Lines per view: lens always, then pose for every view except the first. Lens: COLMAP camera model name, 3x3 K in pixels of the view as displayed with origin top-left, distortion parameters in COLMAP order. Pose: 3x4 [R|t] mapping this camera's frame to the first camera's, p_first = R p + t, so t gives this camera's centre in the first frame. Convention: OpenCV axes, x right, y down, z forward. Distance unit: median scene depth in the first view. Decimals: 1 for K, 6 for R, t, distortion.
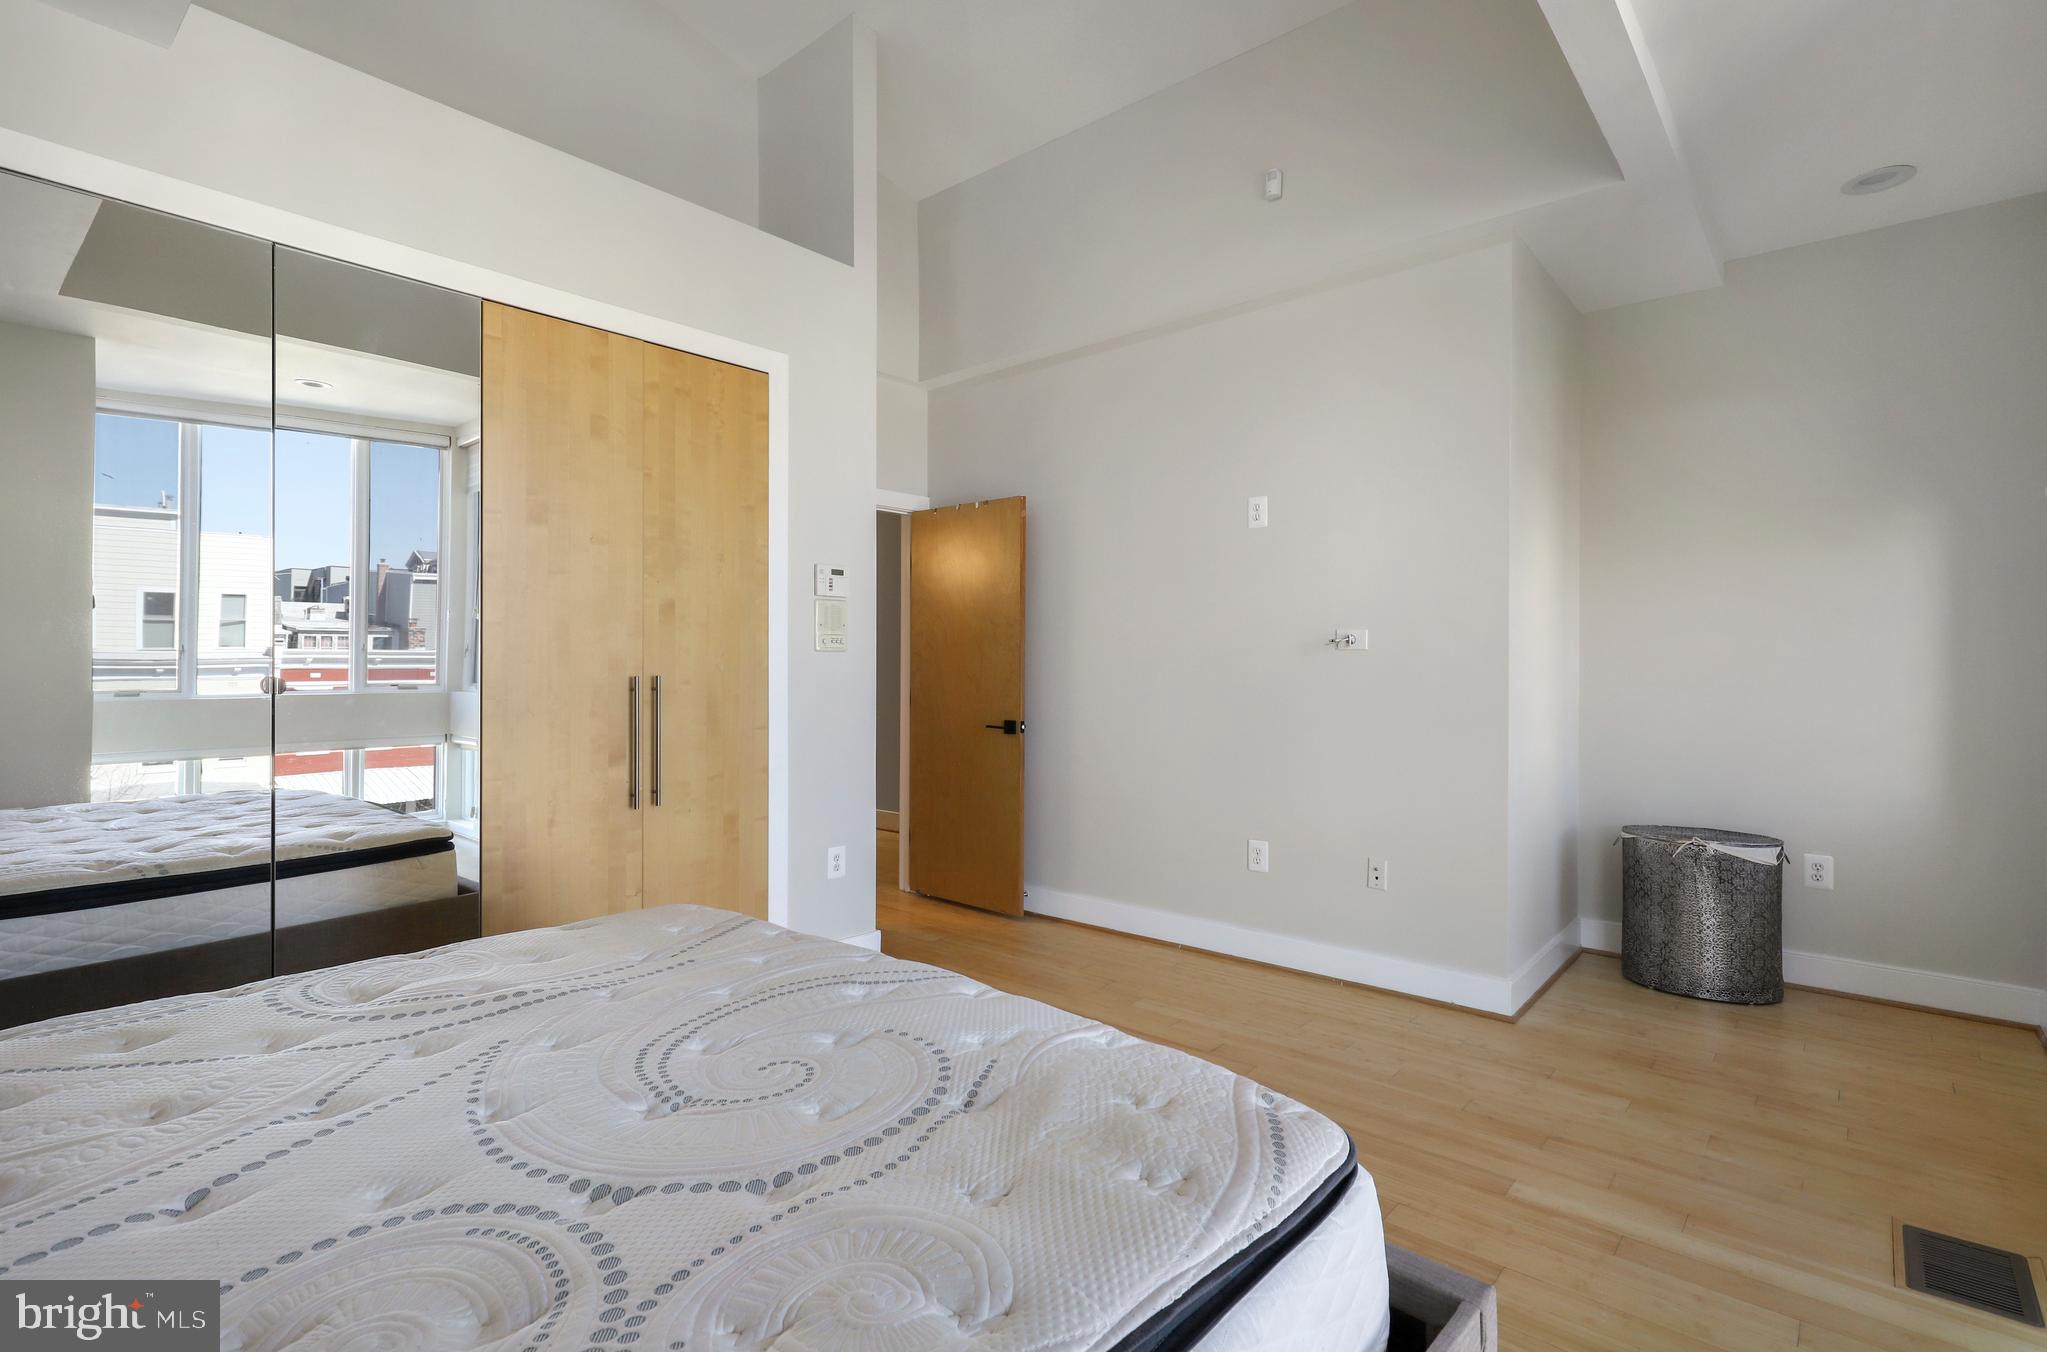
lens RADIAL K [[994.0, 0, 1022.2], [0, 994.0, 661.5], [0, 0, 1]] dist [-0.000465, -0.000333]
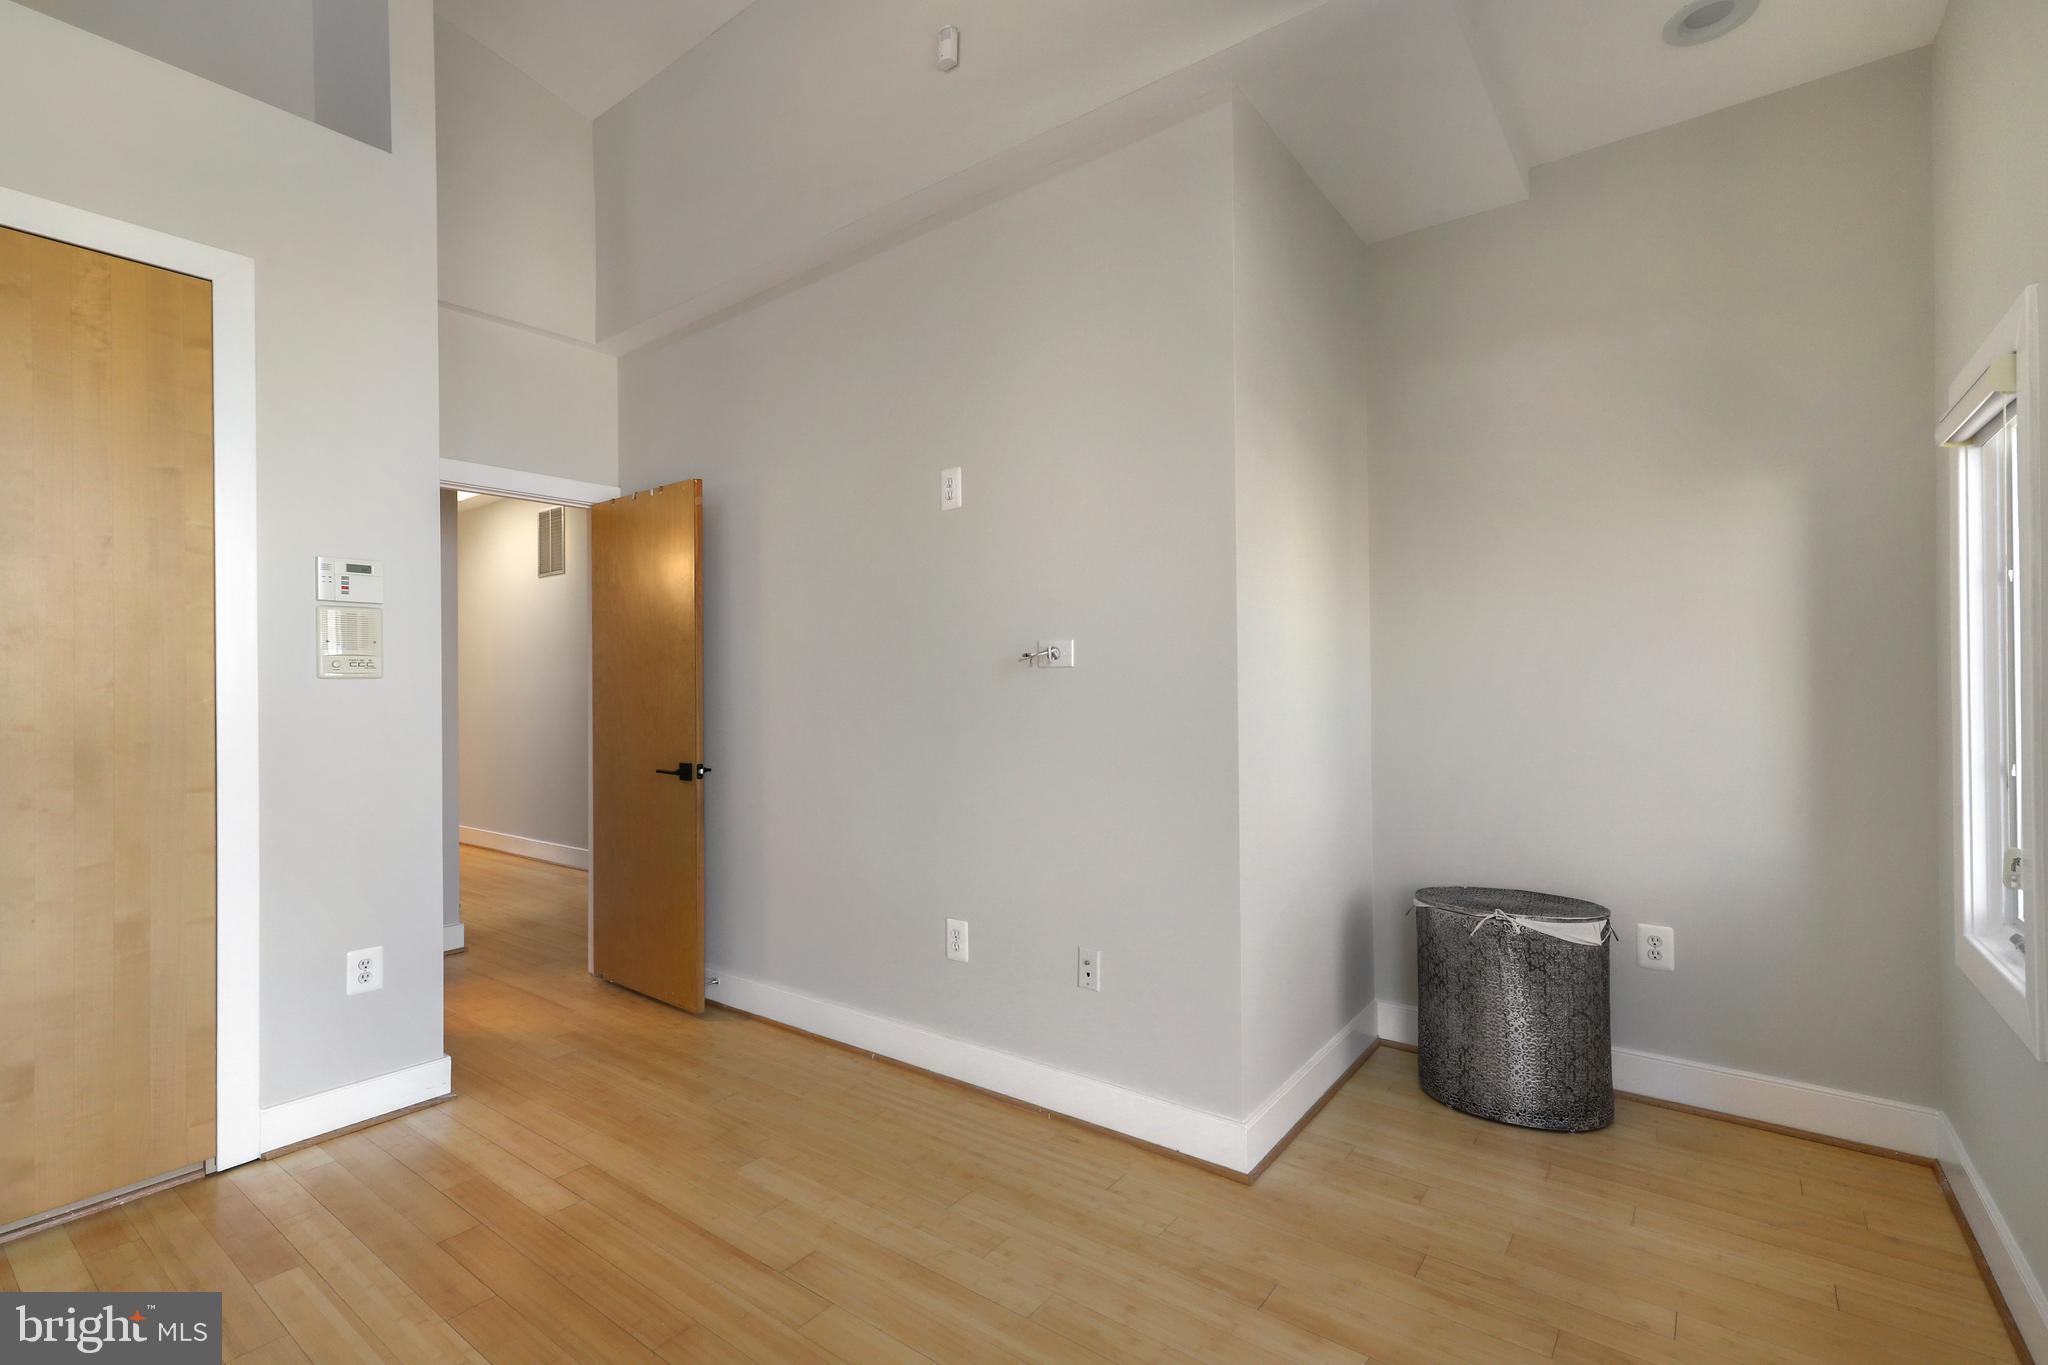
lens RADIAL K [[936.4, 0, 1031.8], [0, 936.4, 679.5], [0, 0, 1]] dist [0.002013, 0.000020]
pose [[0.997459, -0.012803, 0.070090, 0.269392], [0.013362, 0.999882, -0.007514, 0.002634], [-0.069986, 0.008431, 0.997512, 0.305457]]
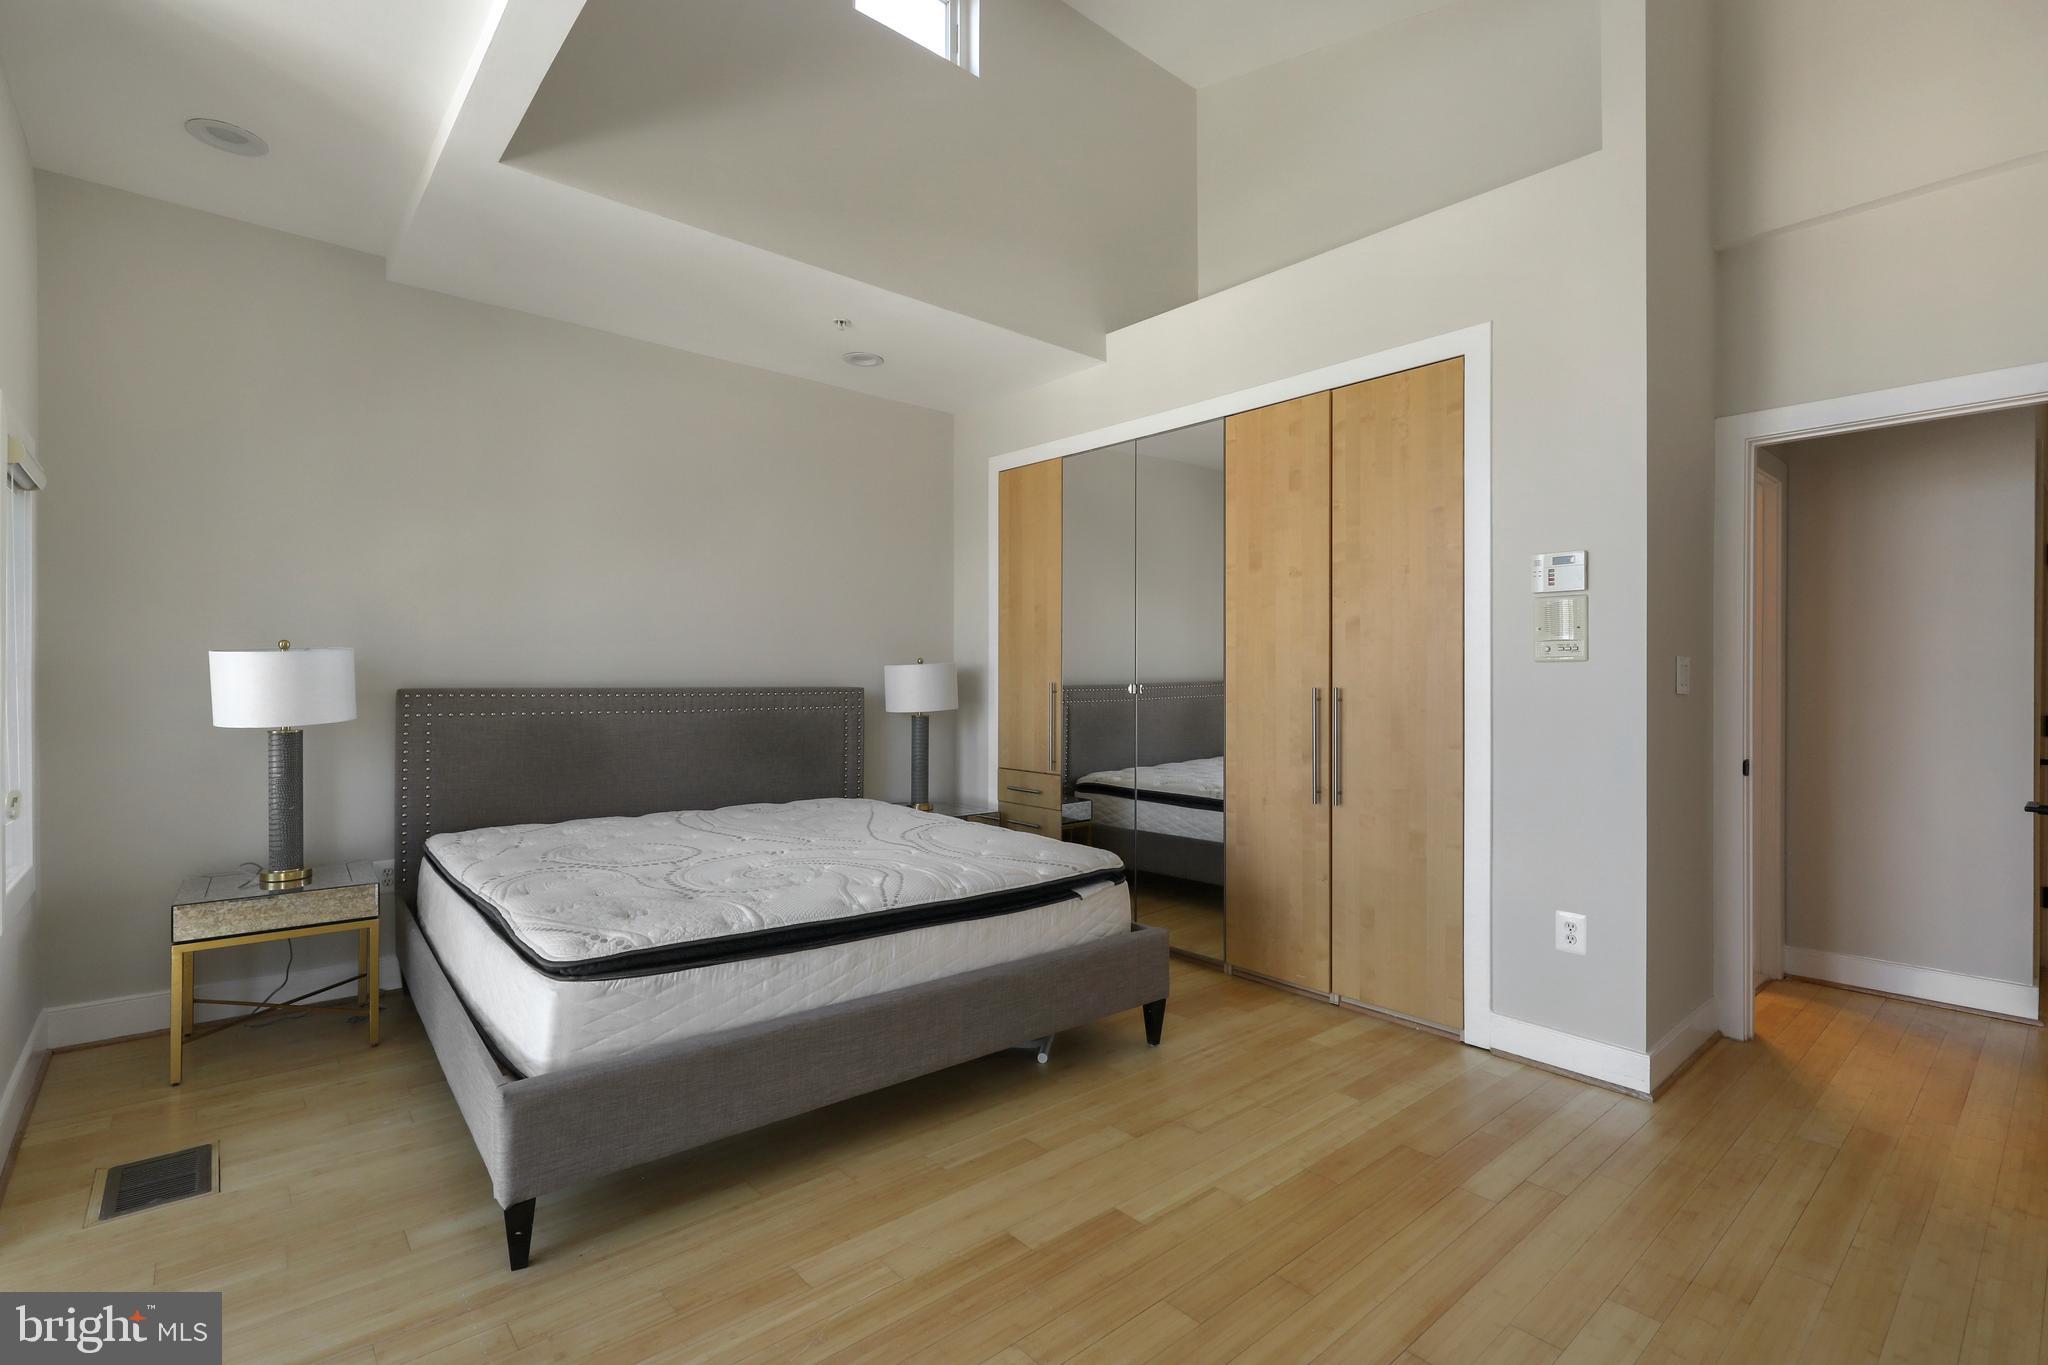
lens RADIAL K [[936.4, 0, 1031.8], [0, 936.4, 679.5], [0, 0, 1]] dist [0.002013, 0.000020]
pose [[-0.149003, -0.004086, -0.988828, 0.644020], [-0.003419, 0.999988, -0.003617, 0.009072], [0.988831, 0.002842, -0.149016, 0.741043]]
